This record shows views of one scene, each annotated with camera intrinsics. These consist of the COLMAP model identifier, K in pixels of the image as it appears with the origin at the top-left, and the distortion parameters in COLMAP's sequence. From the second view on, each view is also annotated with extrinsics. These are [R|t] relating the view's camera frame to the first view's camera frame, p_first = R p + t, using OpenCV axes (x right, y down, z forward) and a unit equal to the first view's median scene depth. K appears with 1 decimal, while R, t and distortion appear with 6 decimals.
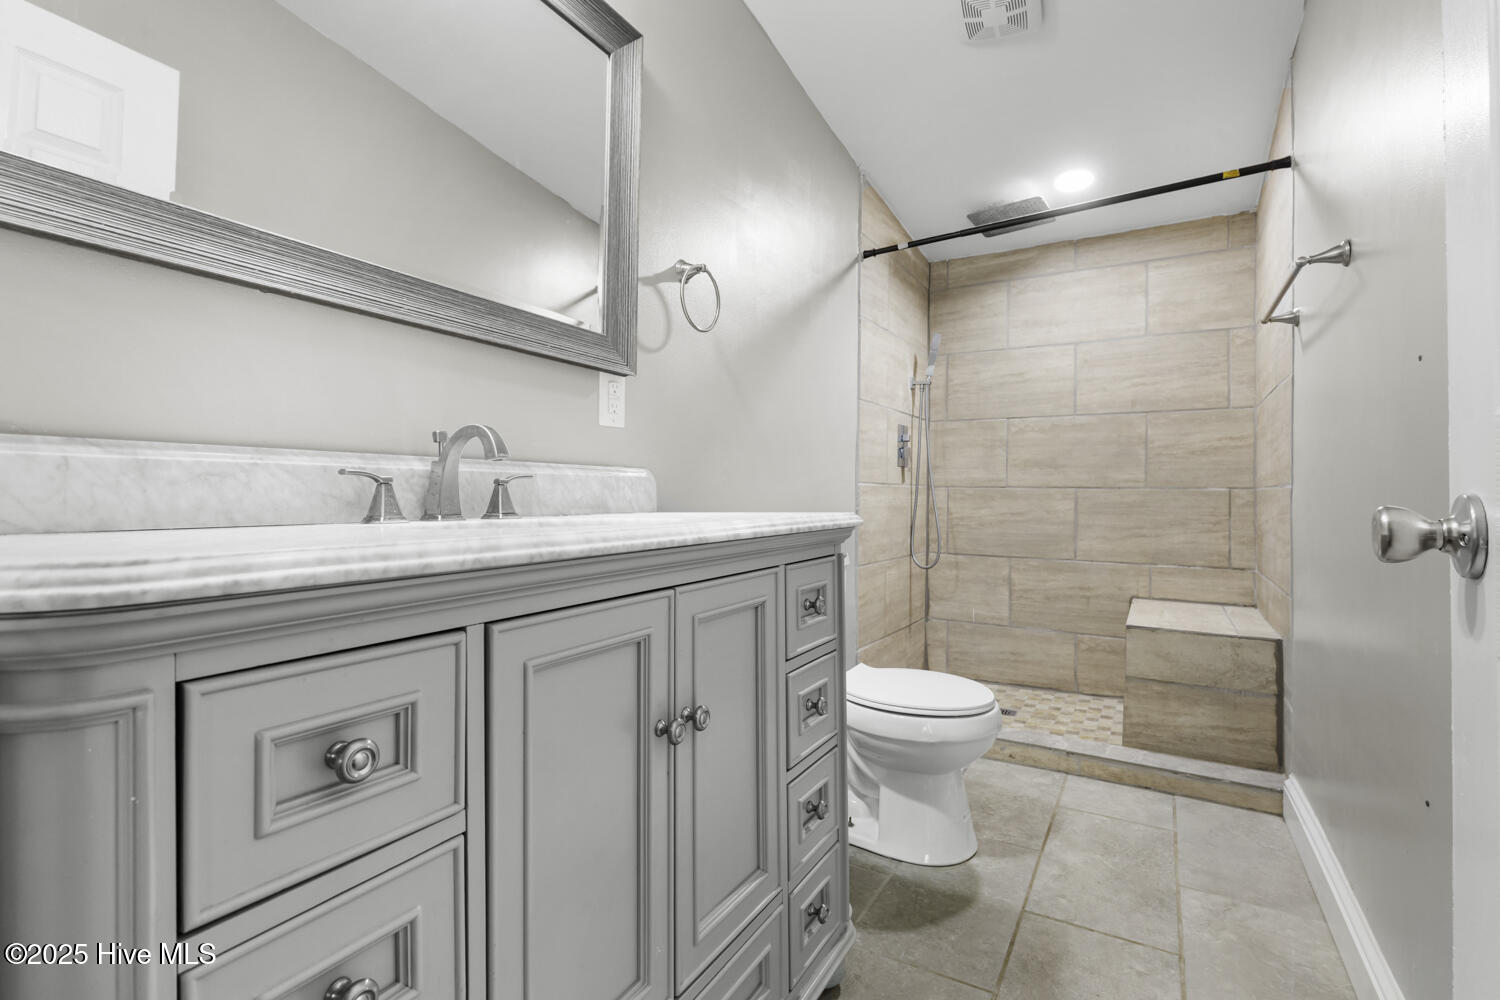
lens RADIAL K [[689.9, 0, 762.9], [0, 689.9, 496.8], [0, 0, 1]] dist [0.008645, -0.000751]
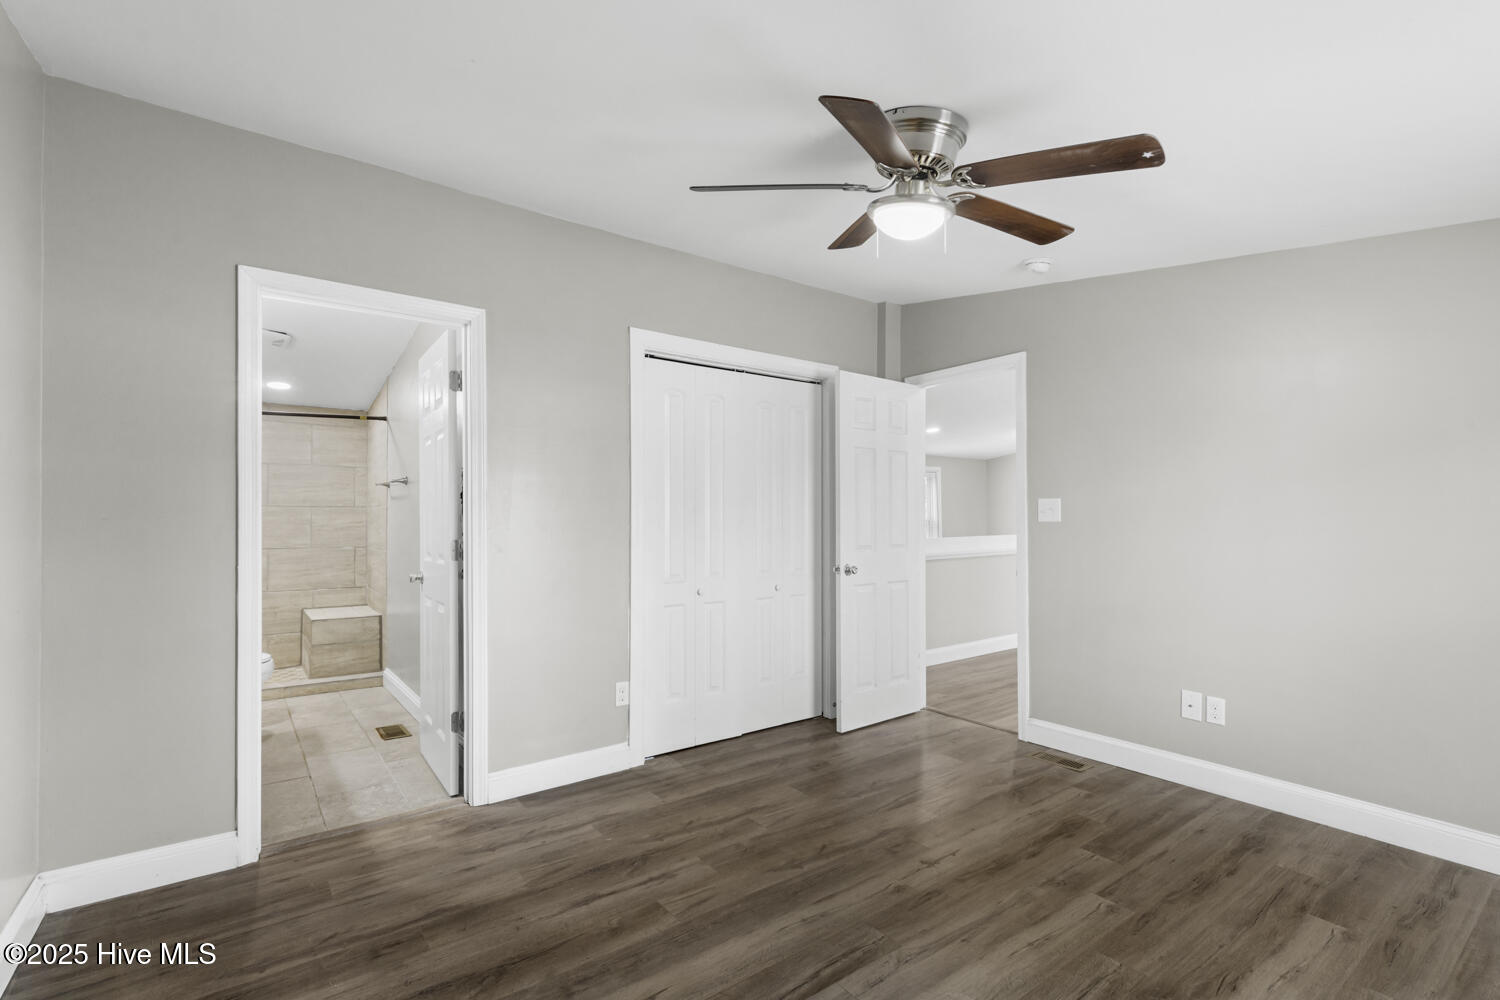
lens RADIAL K [[689.9, 0, 758.2], [0, 689.9, 509.0], [0, 0, 1]] dist [0.008645, -0.000751]
pose [[0.385179, 0.011128, 0.922775, -0.872327], [0.003952, 0.999898, -0.013707, -0.110036], [-0.922834, 0.008926, 0.385096, -1.020752]]
